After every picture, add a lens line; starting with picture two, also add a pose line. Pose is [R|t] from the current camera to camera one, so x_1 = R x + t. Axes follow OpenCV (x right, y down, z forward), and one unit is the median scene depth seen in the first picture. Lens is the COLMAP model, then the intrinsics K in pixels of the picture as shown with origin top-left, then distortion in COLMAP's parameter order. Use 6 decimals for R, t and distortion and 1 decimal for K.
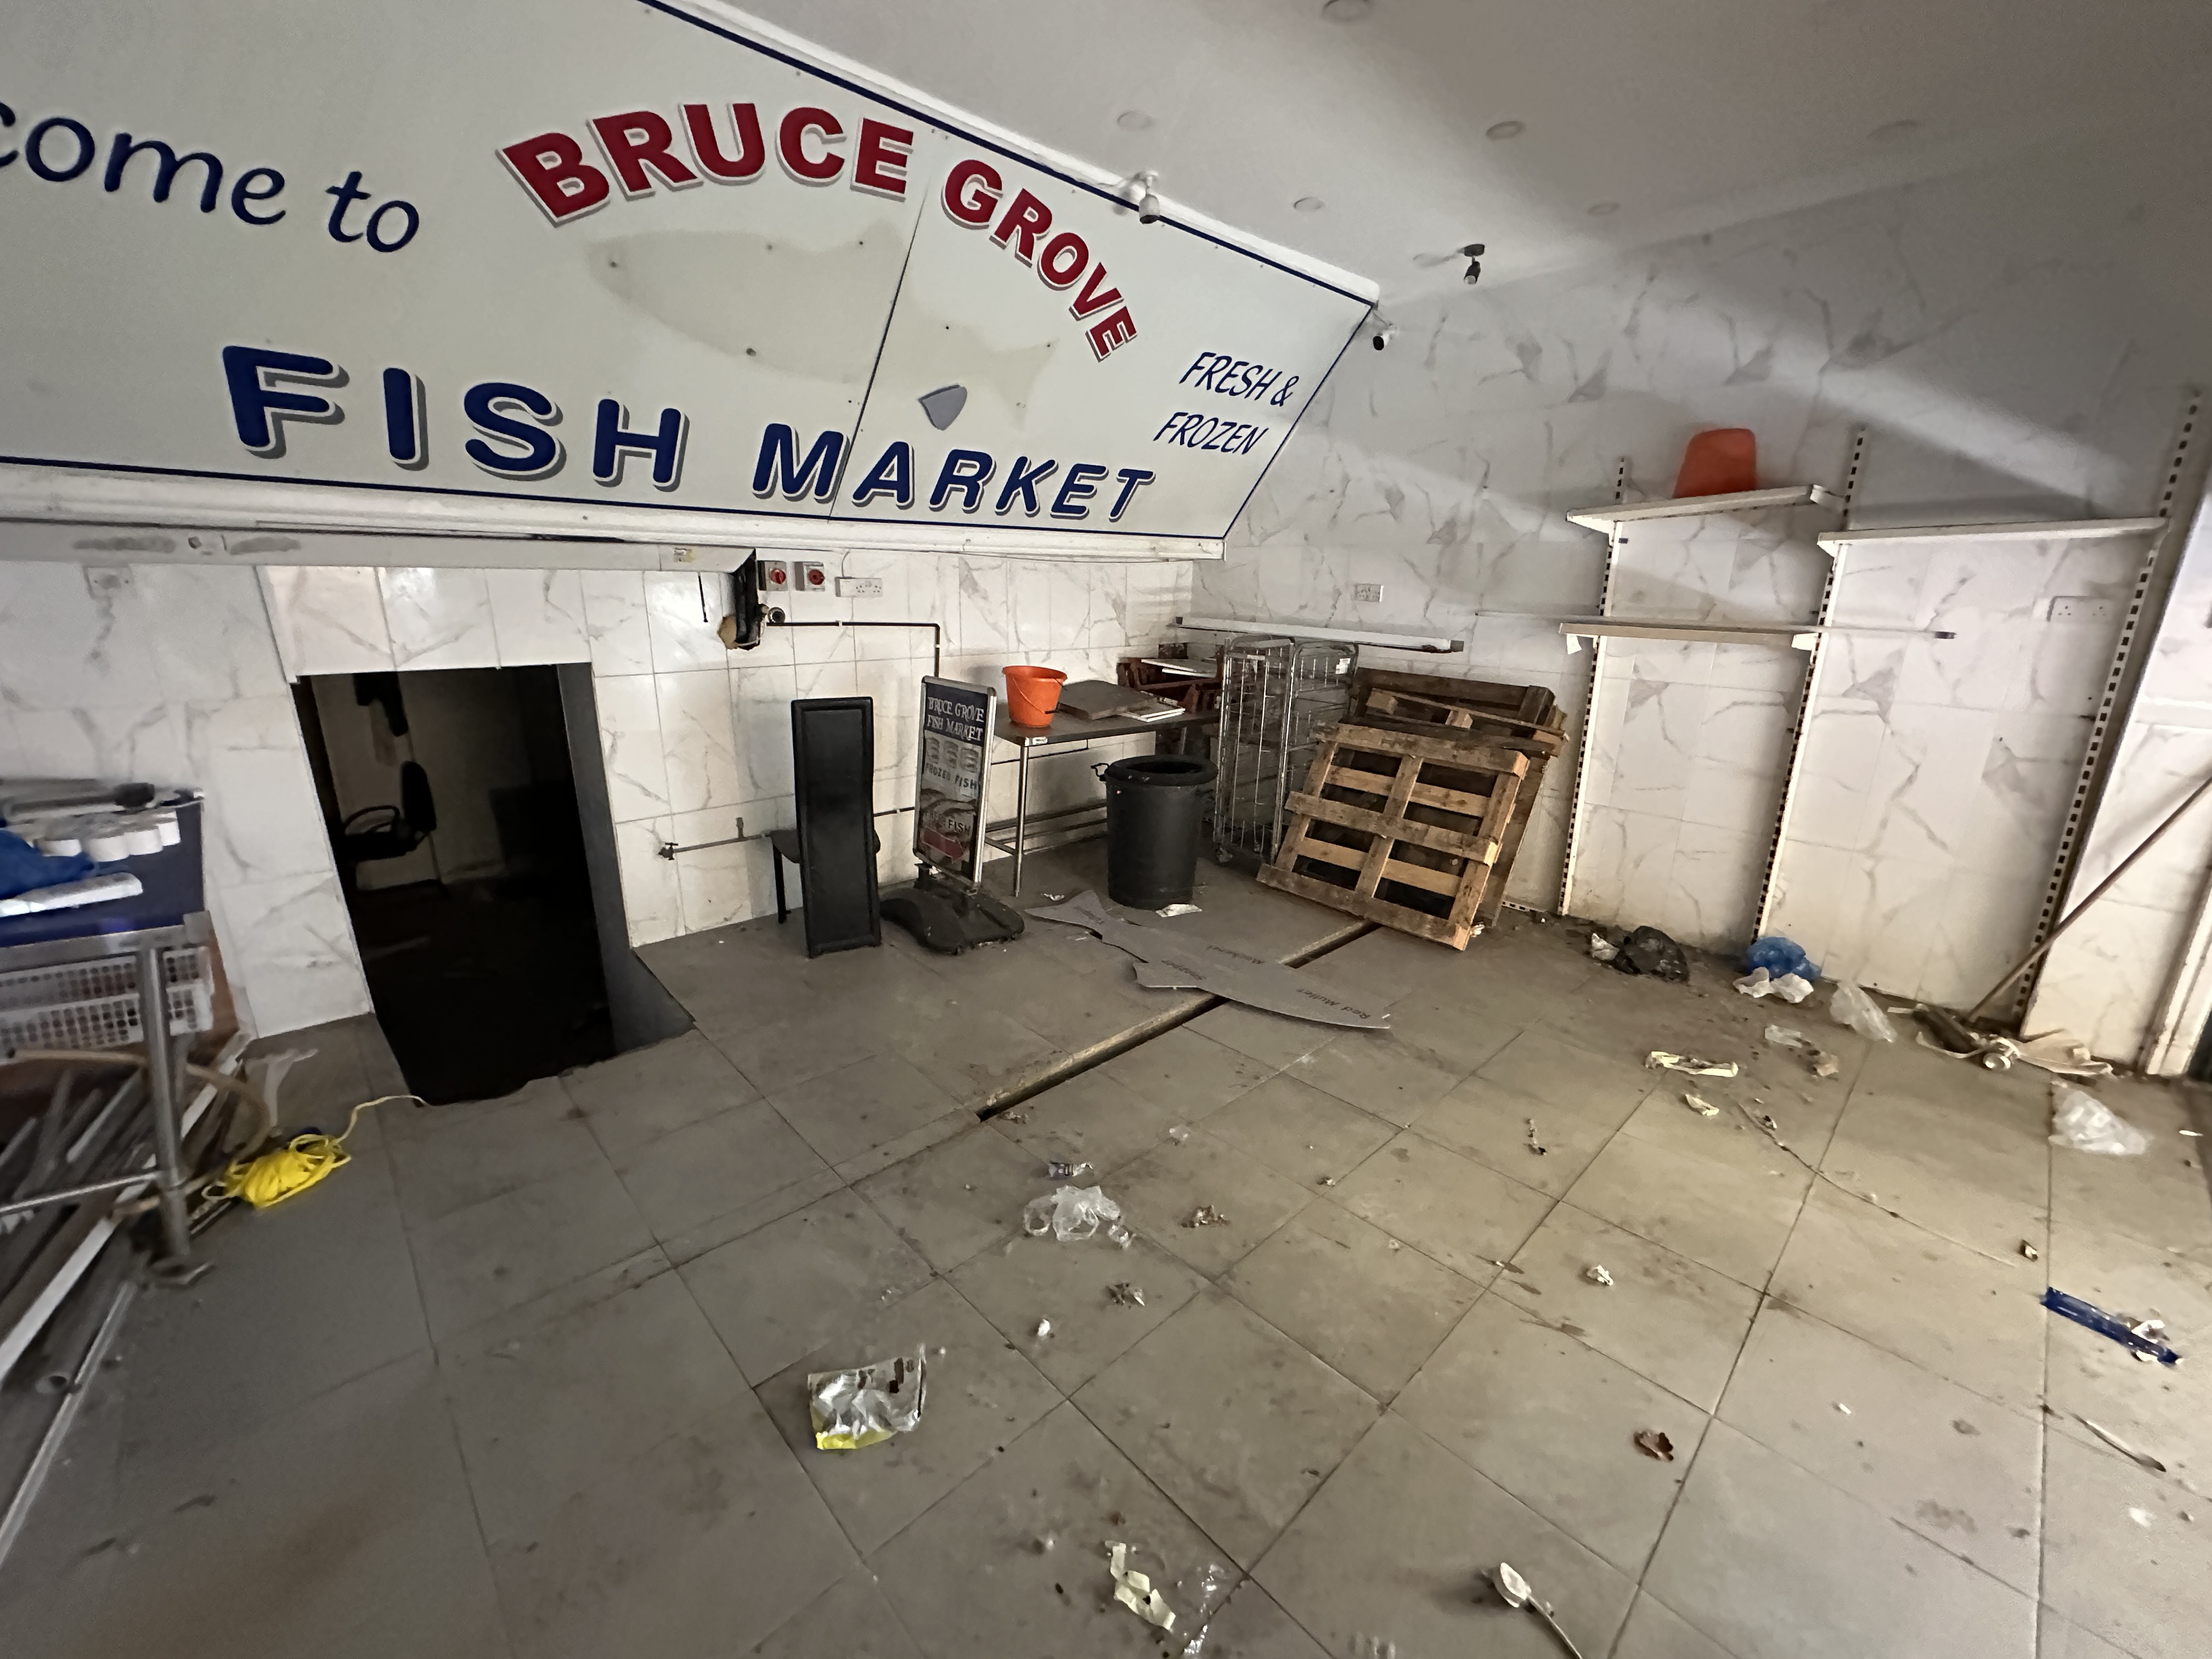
lens RADIAL K [[884.2, 0, 1103.2], [0, 884.2, 824.7], [0, 0, 1]] dist [-0.002579, -0.000714]
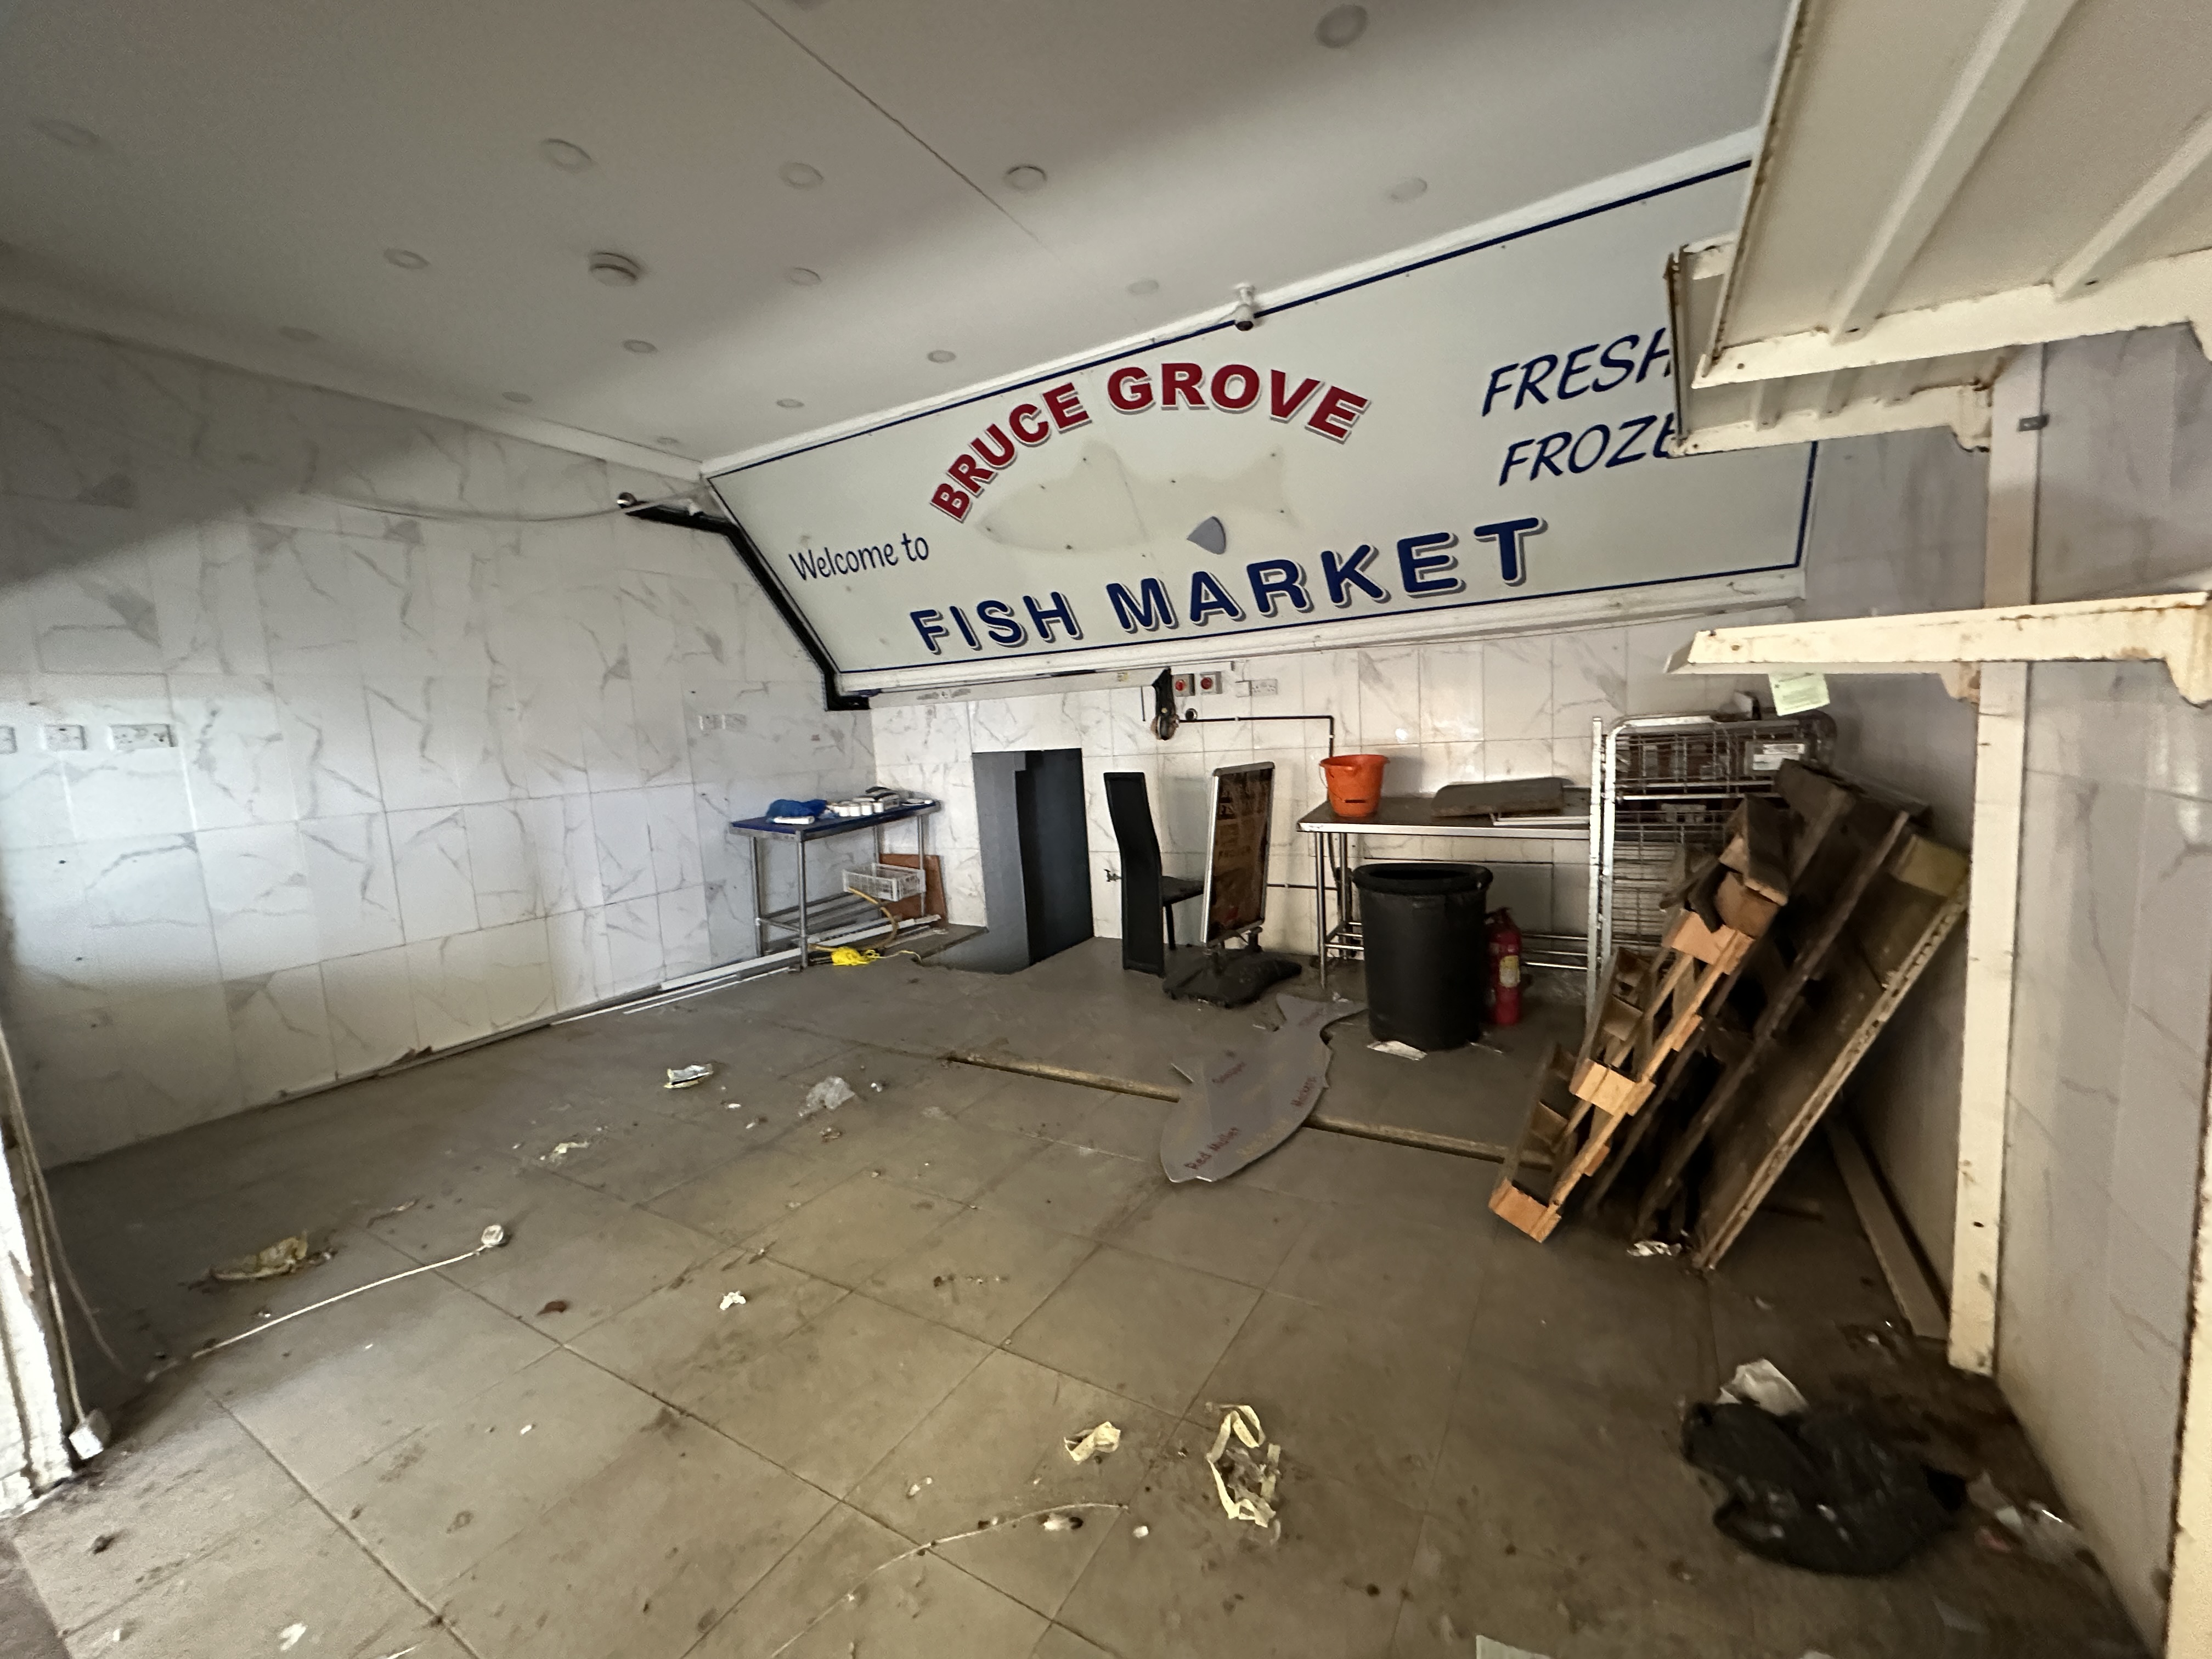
lens RADIAL K [[884.2, 0, 1103.2], [0, 884.2, 824.7], [0, 0, 1]] dist [-0.002579, -0.000714]
pose [[0.266240, 0.072708, -0.961161, 1.059192], [-0.200820, 0.979454, 0.018465, -0.090298], [0.942755, 0.188104, 0.275371, 0.663442]]
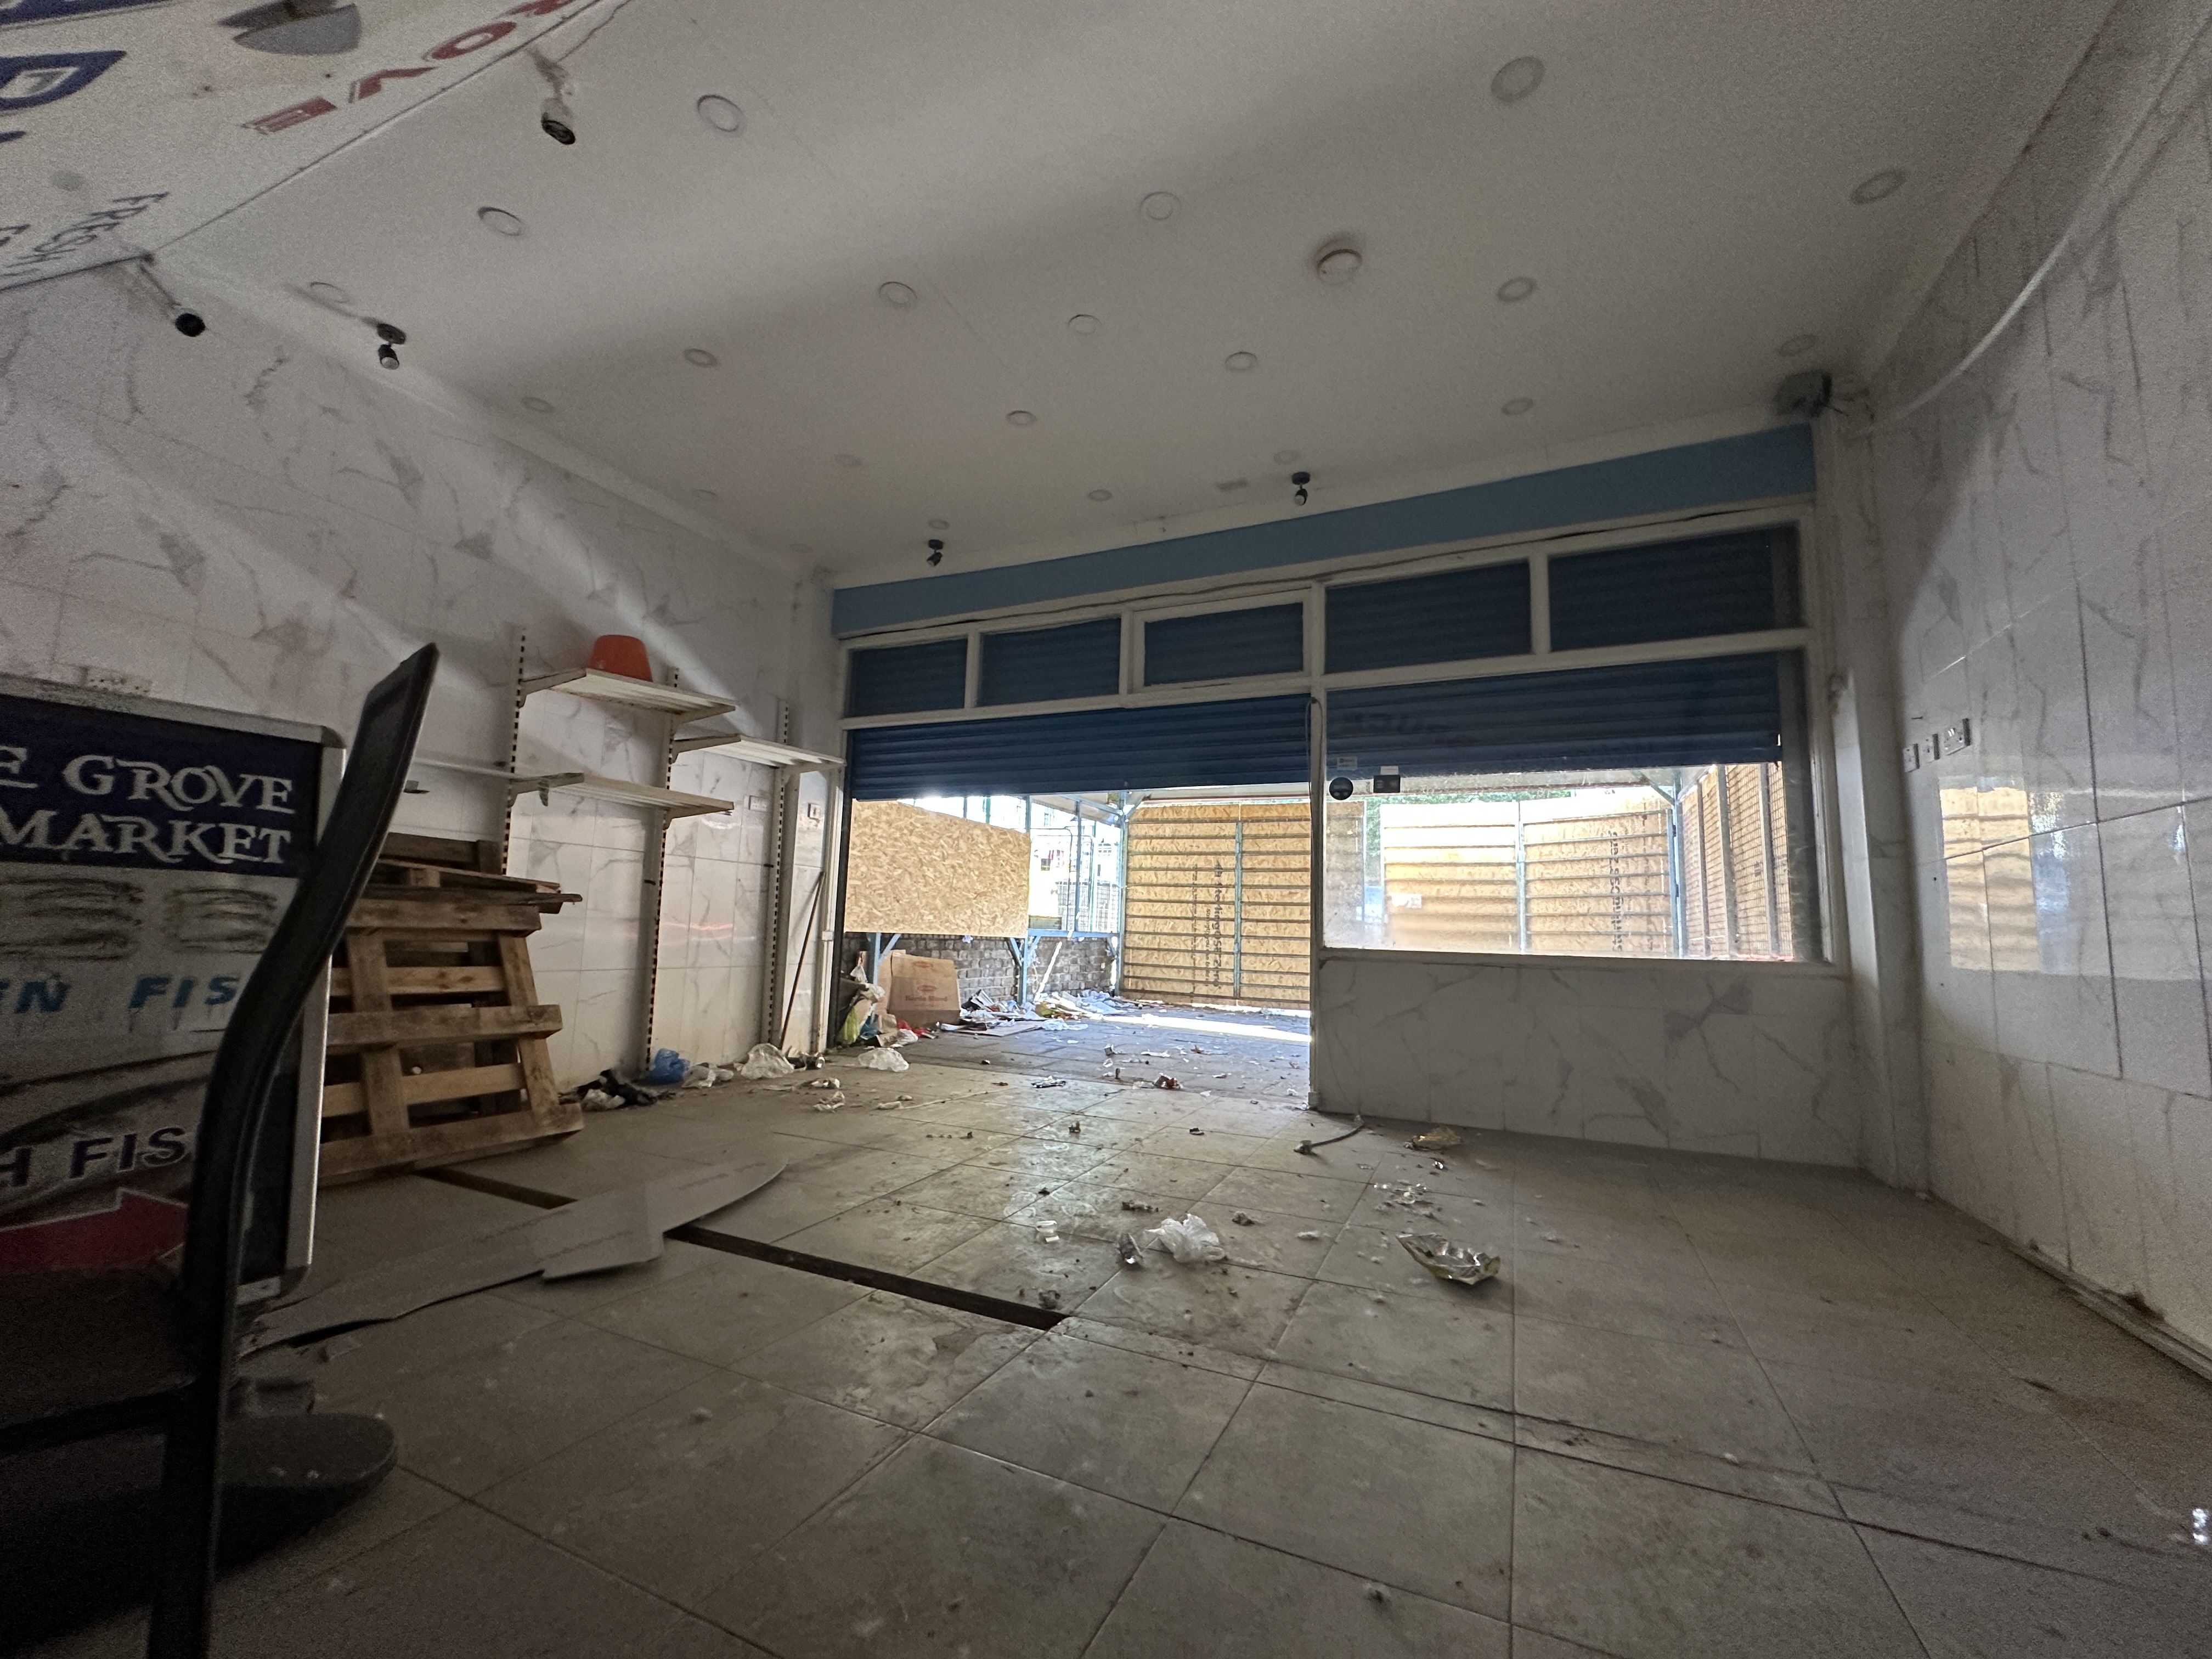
lens RADIAL K [[884.2, 0, 1103.2], [0, 884.2, 824.7], [0, 0, 1]] dist [-0.002579, -0.000714]
pose [[-0.364992, 0.087490, 0.926891, -0.722931], [0.214865, 0.976614, -0.007573, -0.041340], [-0.905878, 0.196392, -0.375254, 0.984280]]
